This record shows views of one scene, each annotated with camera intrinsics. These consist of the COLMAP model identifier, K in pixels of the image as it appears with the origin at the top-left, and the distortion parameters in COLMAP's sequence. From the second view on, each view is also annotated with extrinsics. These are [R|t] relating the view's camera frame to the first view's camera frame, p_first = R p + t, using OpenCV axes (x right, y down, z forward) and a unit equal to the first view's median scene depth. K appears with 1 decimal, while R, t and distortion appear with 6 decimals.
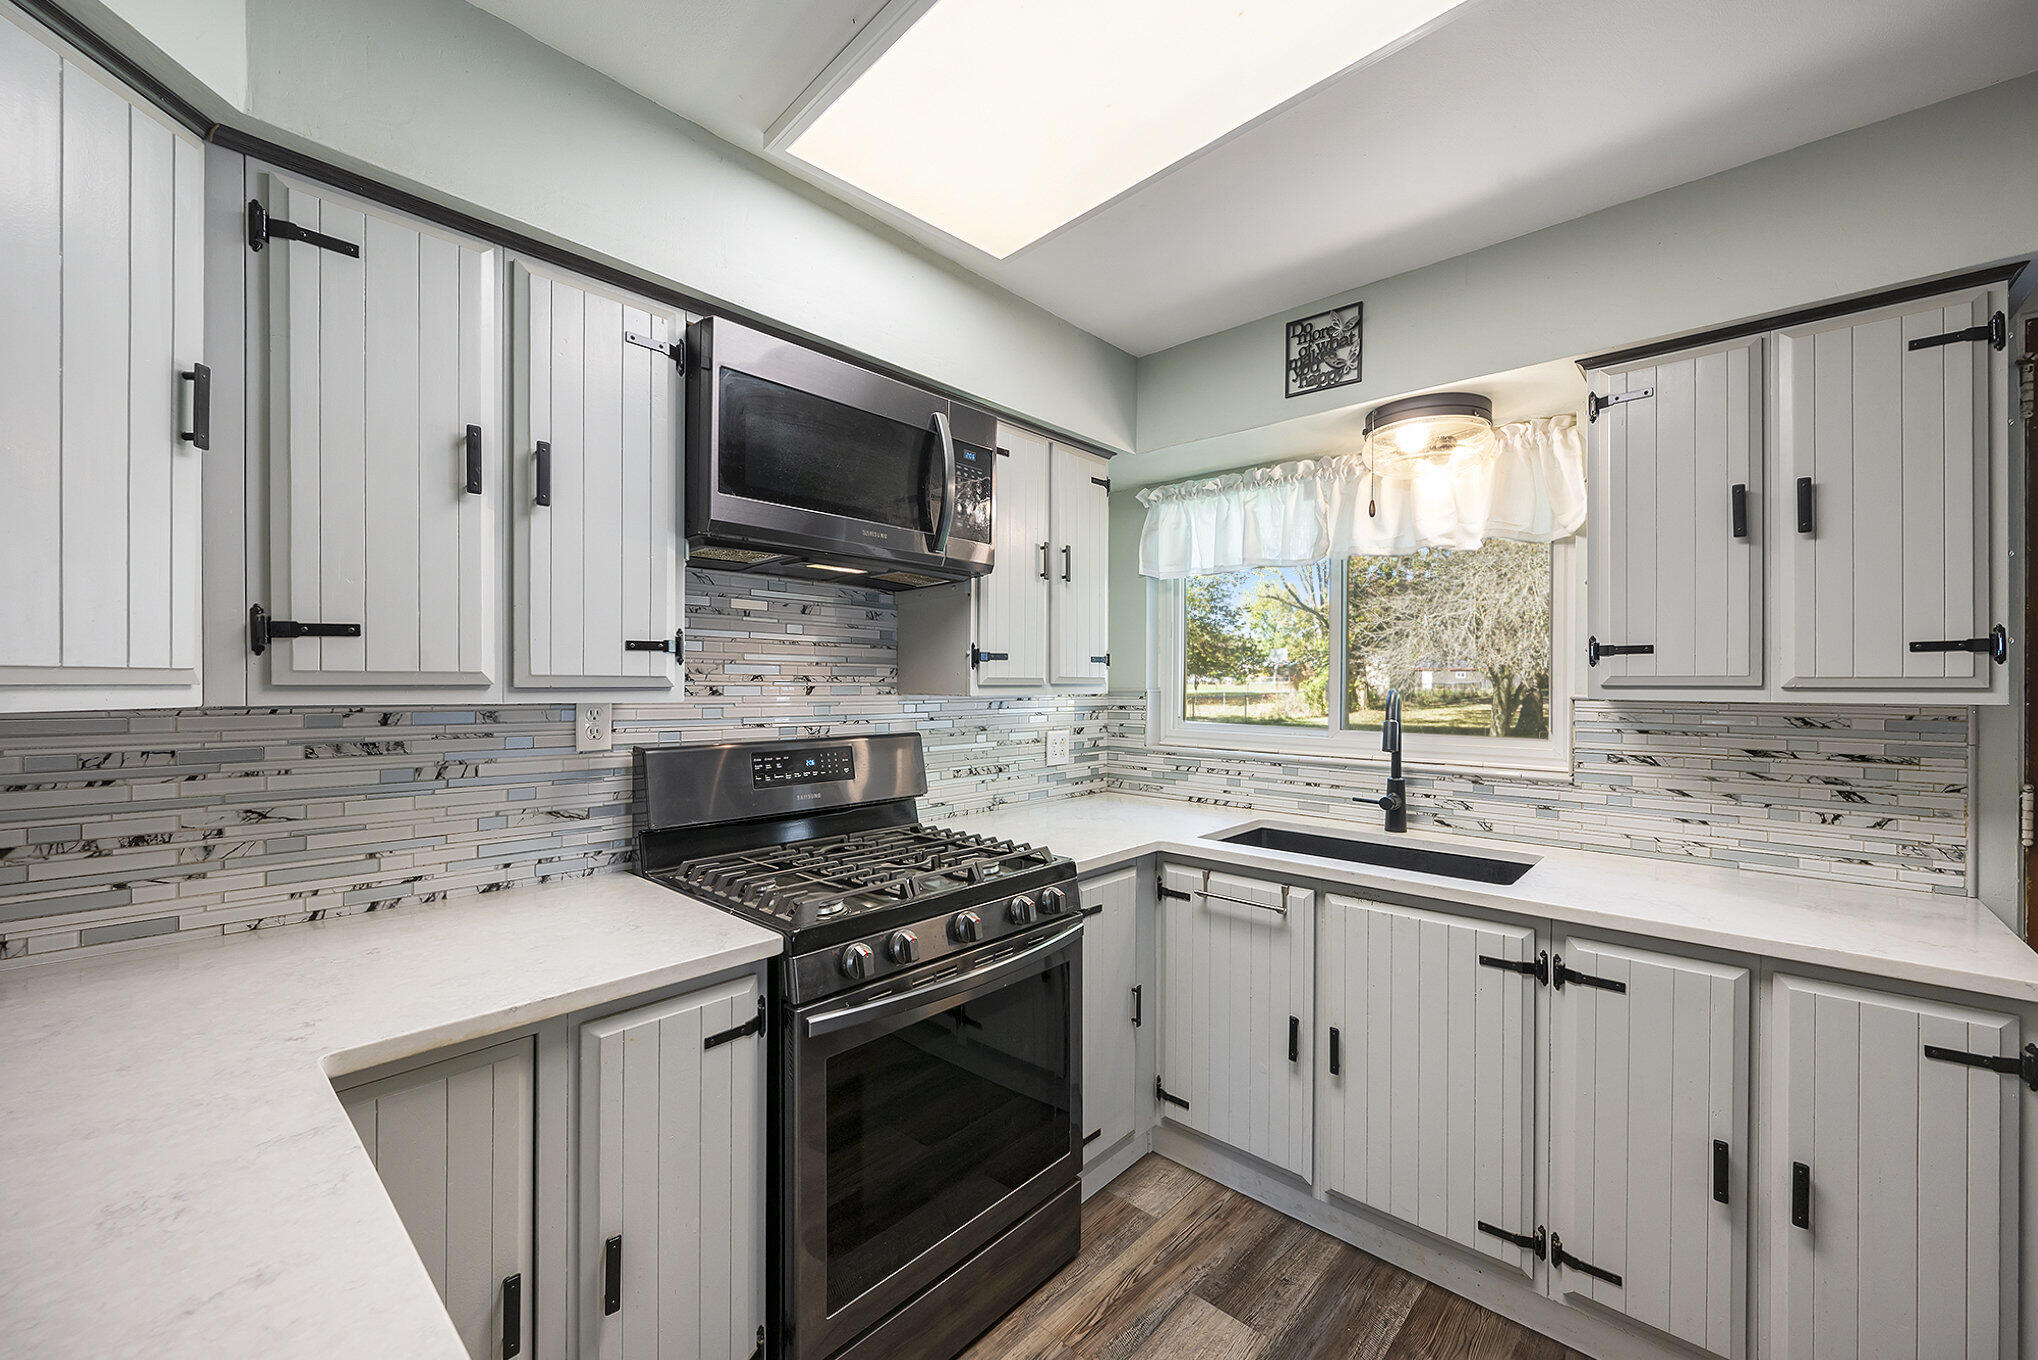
lens RADIAL K [[798.7, 0, 1010.9], [0, 798.7, 681.6], [0, 0, 1]] dist [-0.002530, 0.000858]
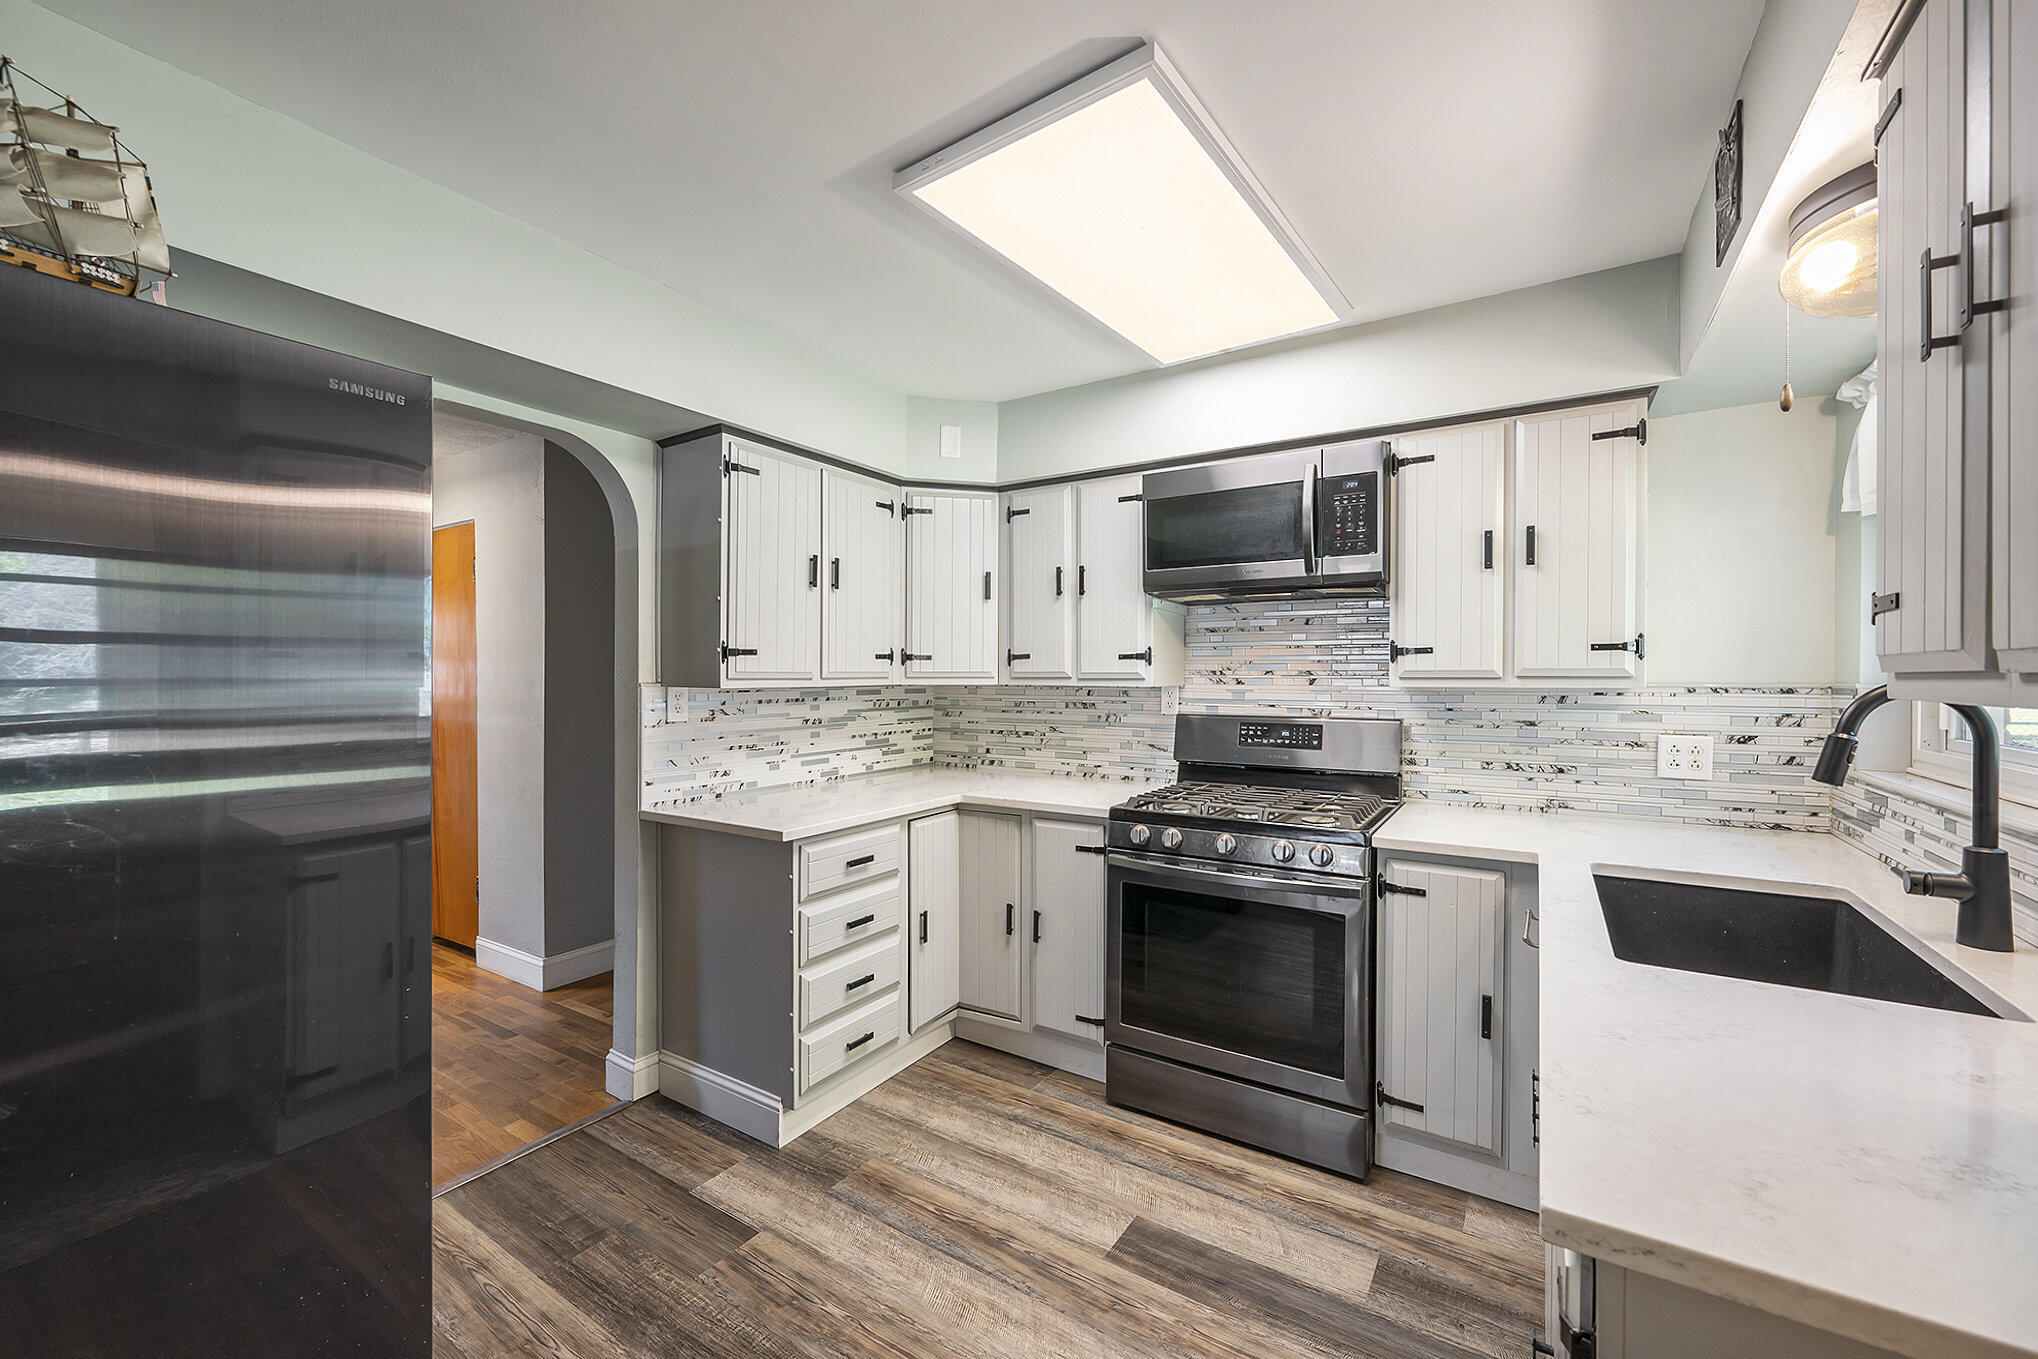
lens RADIAL K [[798.7, 0, 1025.5], [0, 798.7, 679.1], [0, 0, 1]] dist [-0.002530, 0.000858]
pose [[0.180305, -0.004406, -0.983601, 1.187527], [-0.001175, 0.999988, -0.004694, 0.016207], [0.983610, 0.002002, 0.180298, 0.353269]]
